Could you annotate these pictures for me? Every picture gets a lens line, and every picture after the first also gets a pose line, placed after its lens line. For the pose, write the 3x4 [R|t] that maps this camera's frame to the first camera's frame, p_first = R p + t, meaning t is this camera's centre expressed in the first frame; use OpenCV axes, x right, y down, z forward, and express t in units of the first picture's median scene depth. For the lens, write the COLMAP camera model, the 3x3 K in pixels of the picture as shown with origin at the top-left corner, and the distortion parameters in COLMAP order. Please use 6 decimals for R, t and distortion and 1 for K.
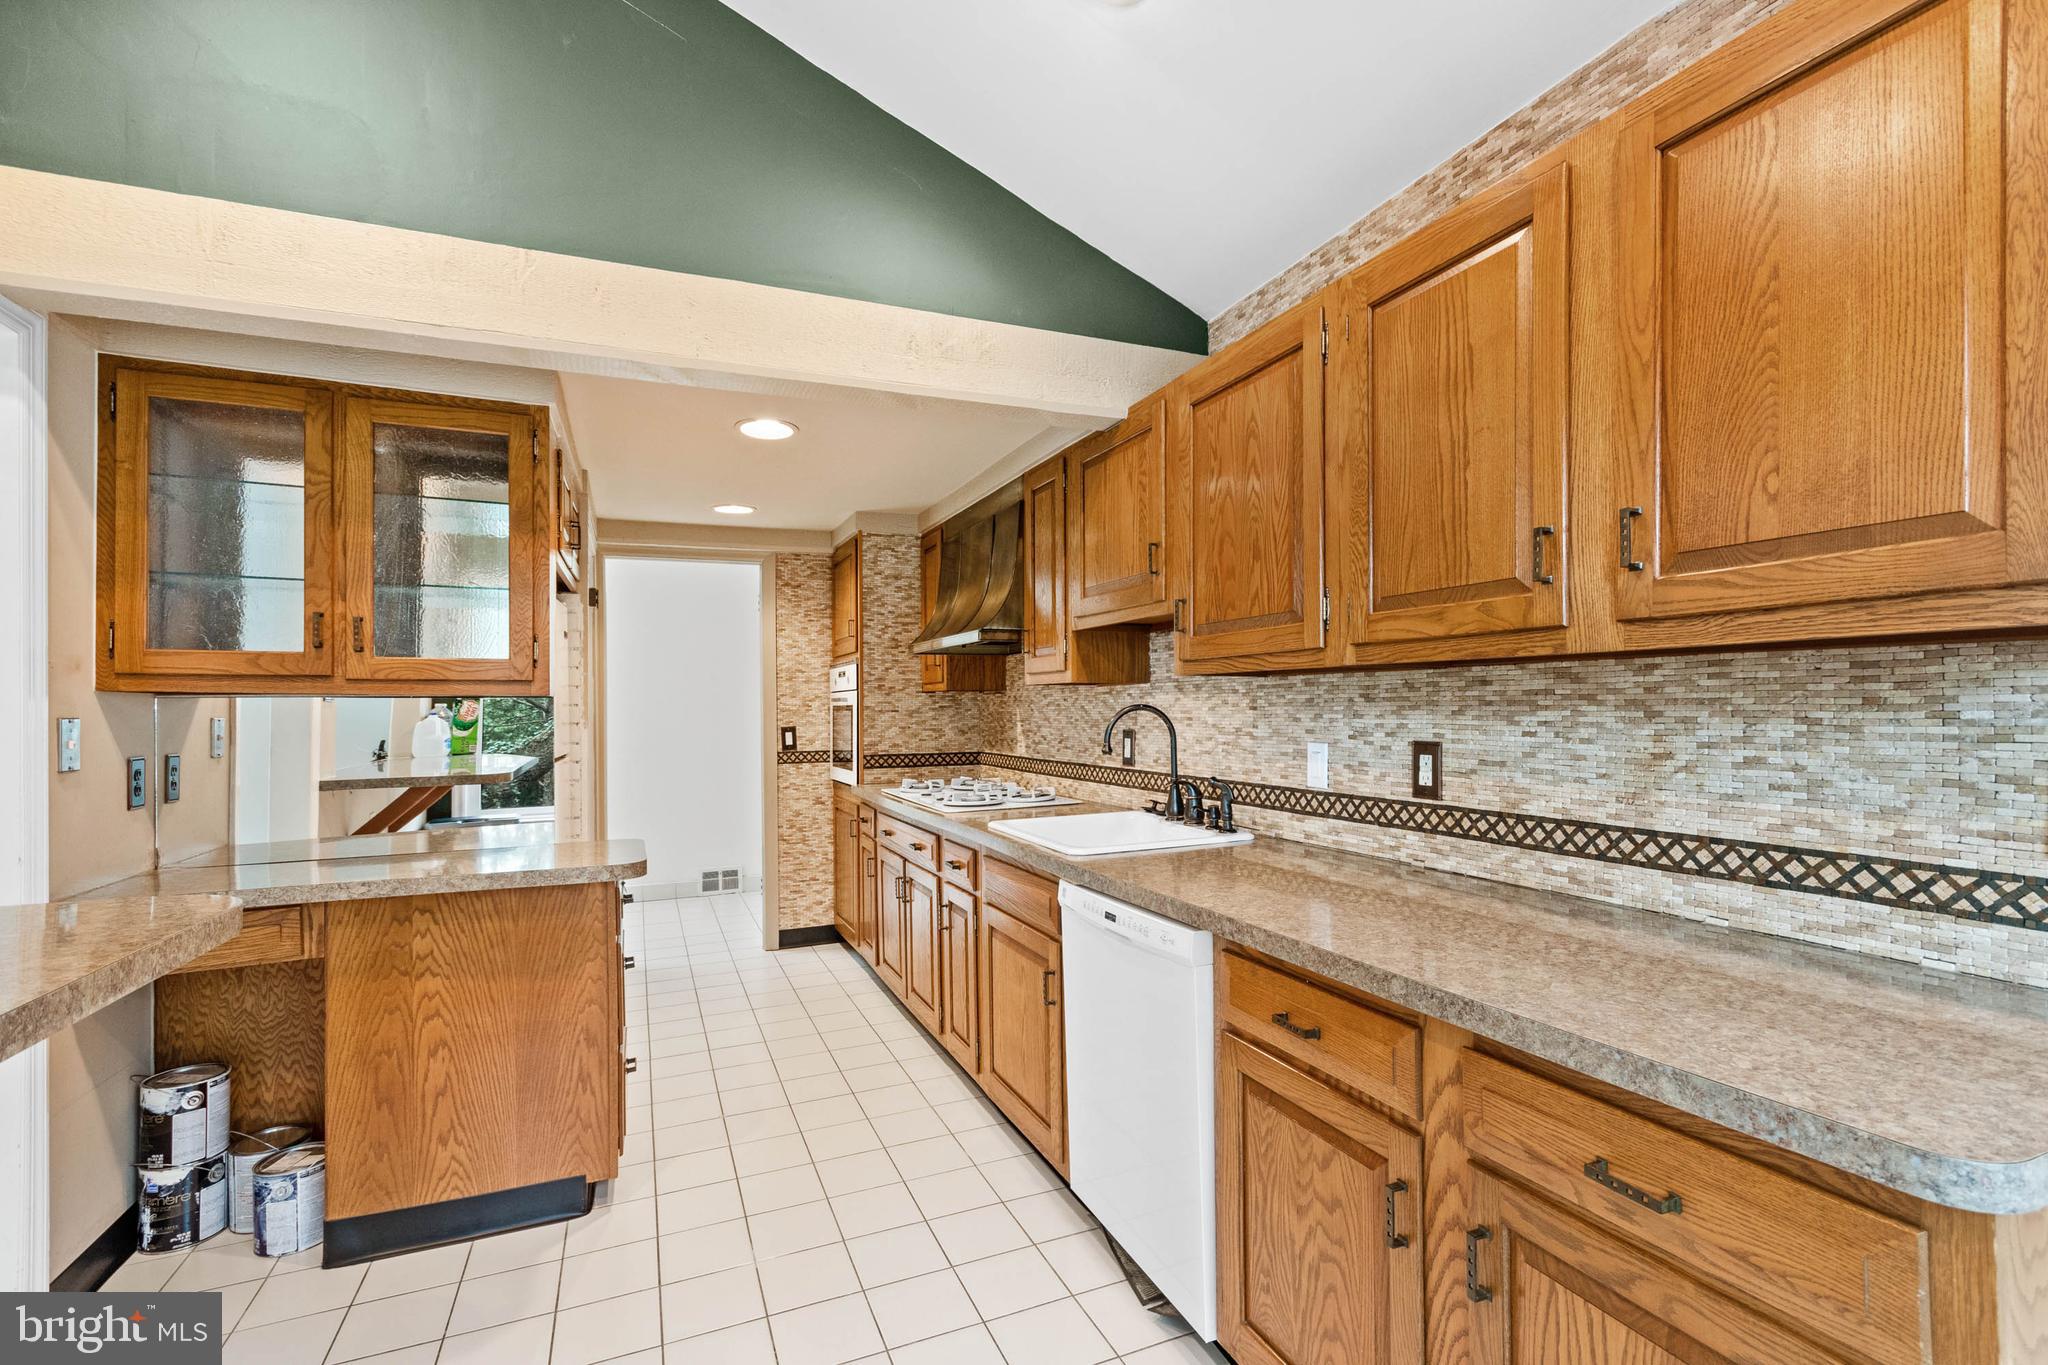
lens RADIAL K [[924.8, 0, 1070.4], [0, 924.8, 690.8], [0, 0, 1]] dist [0.009065, 0.000318]
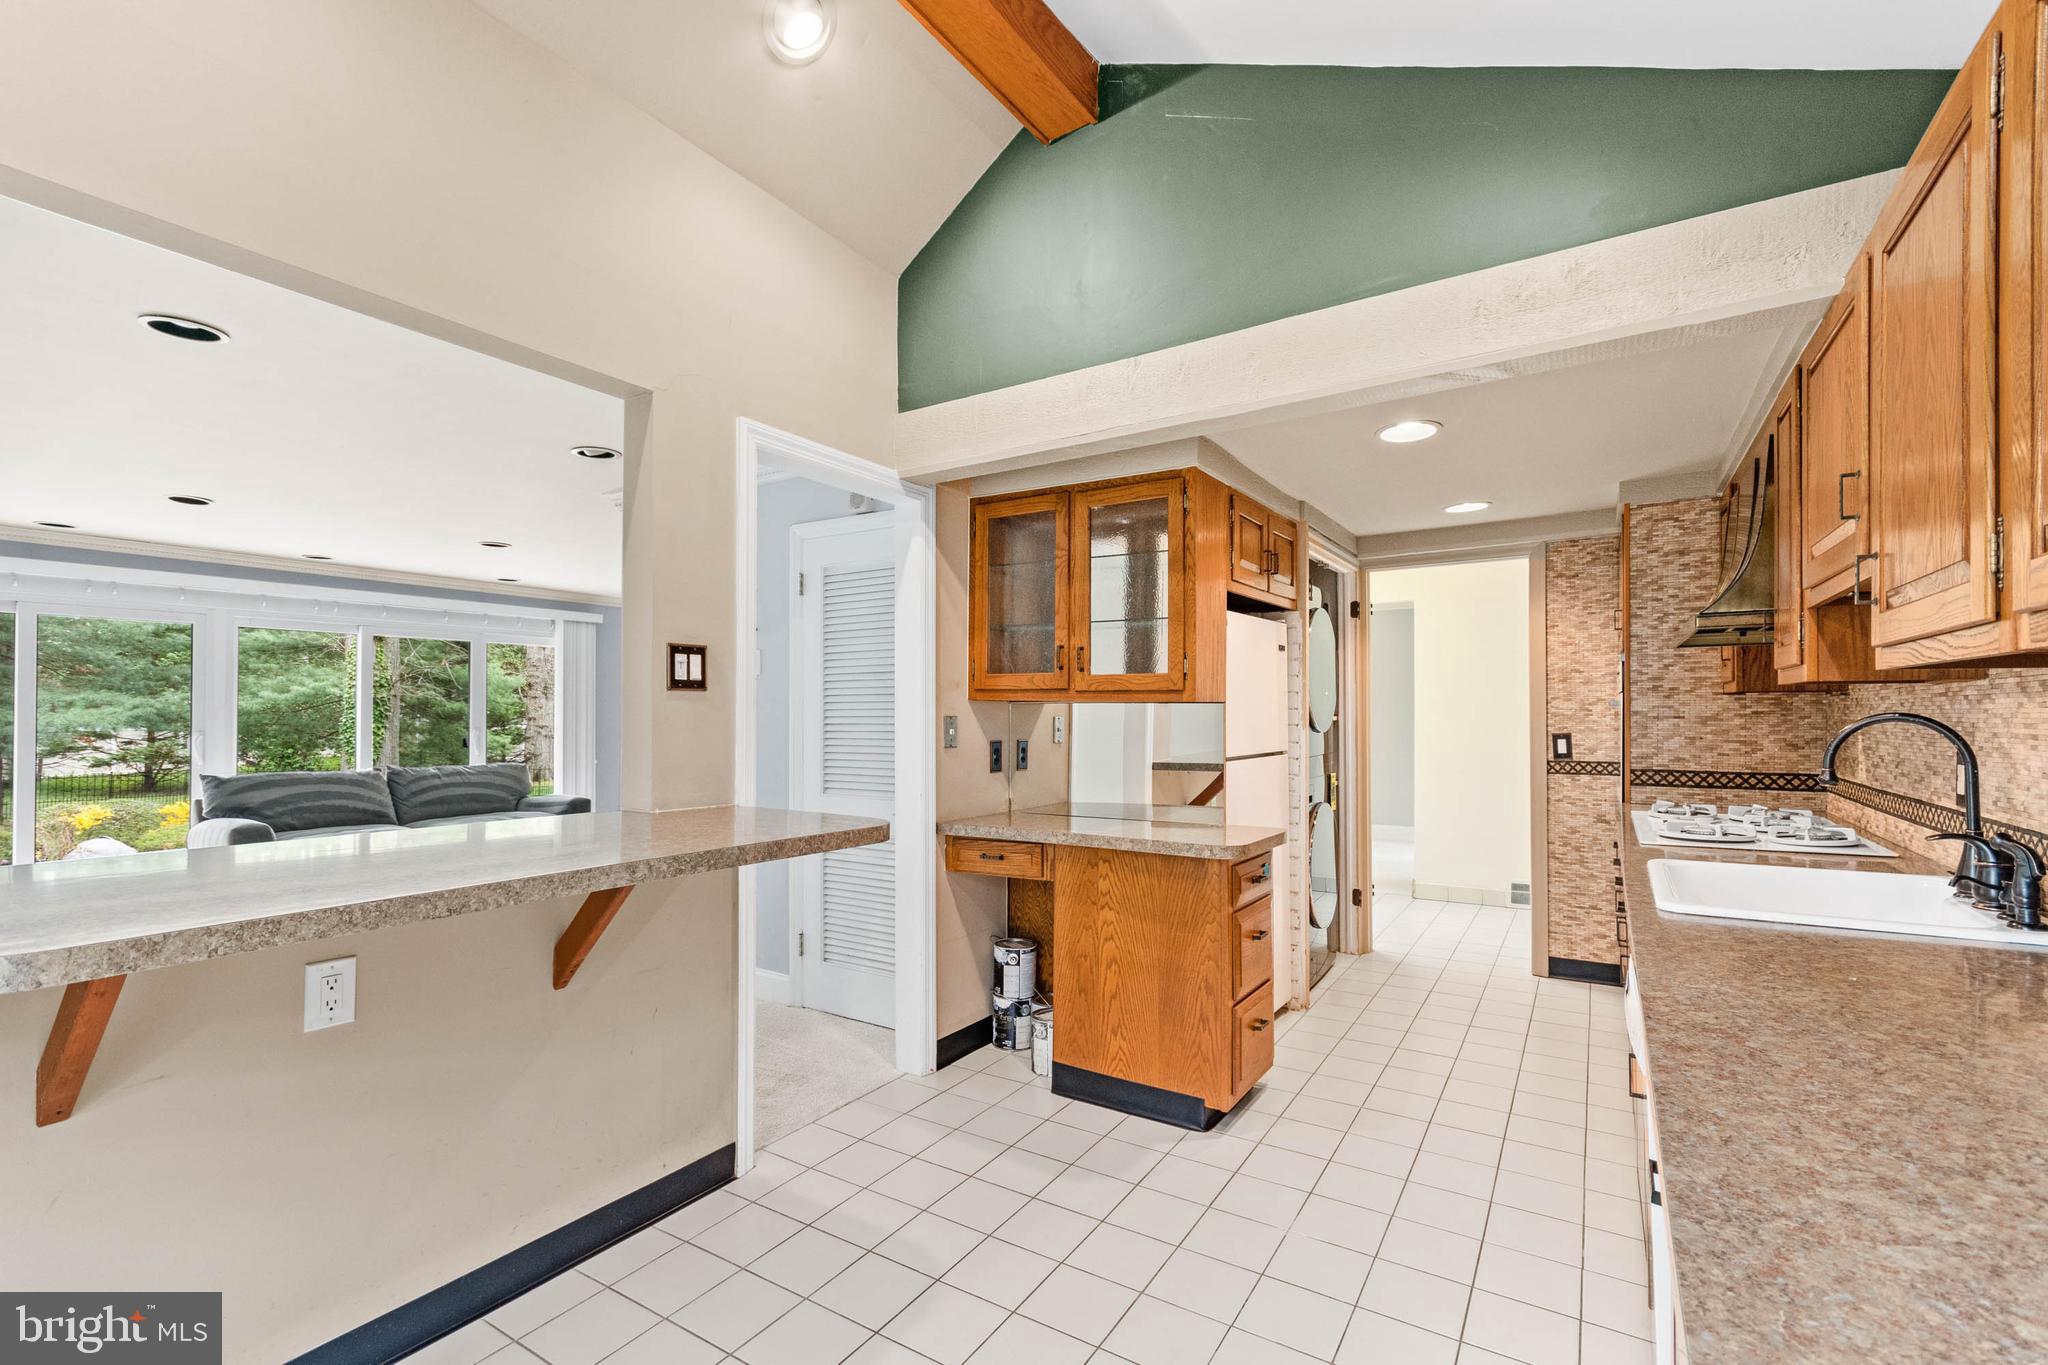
lens RADIAL K [[924.8, 0, 1024.2], [0, 924.8, 694.5], [0, 0, 1]] dist [0.009065, 0.000318]
pose [[0.556042, -0.008341, -0.831113, 0.259487], [0.010448, 0.999941, -0.003045, -0.002542], [0.831089, -0.006991, 0.556096, 0.103289]]
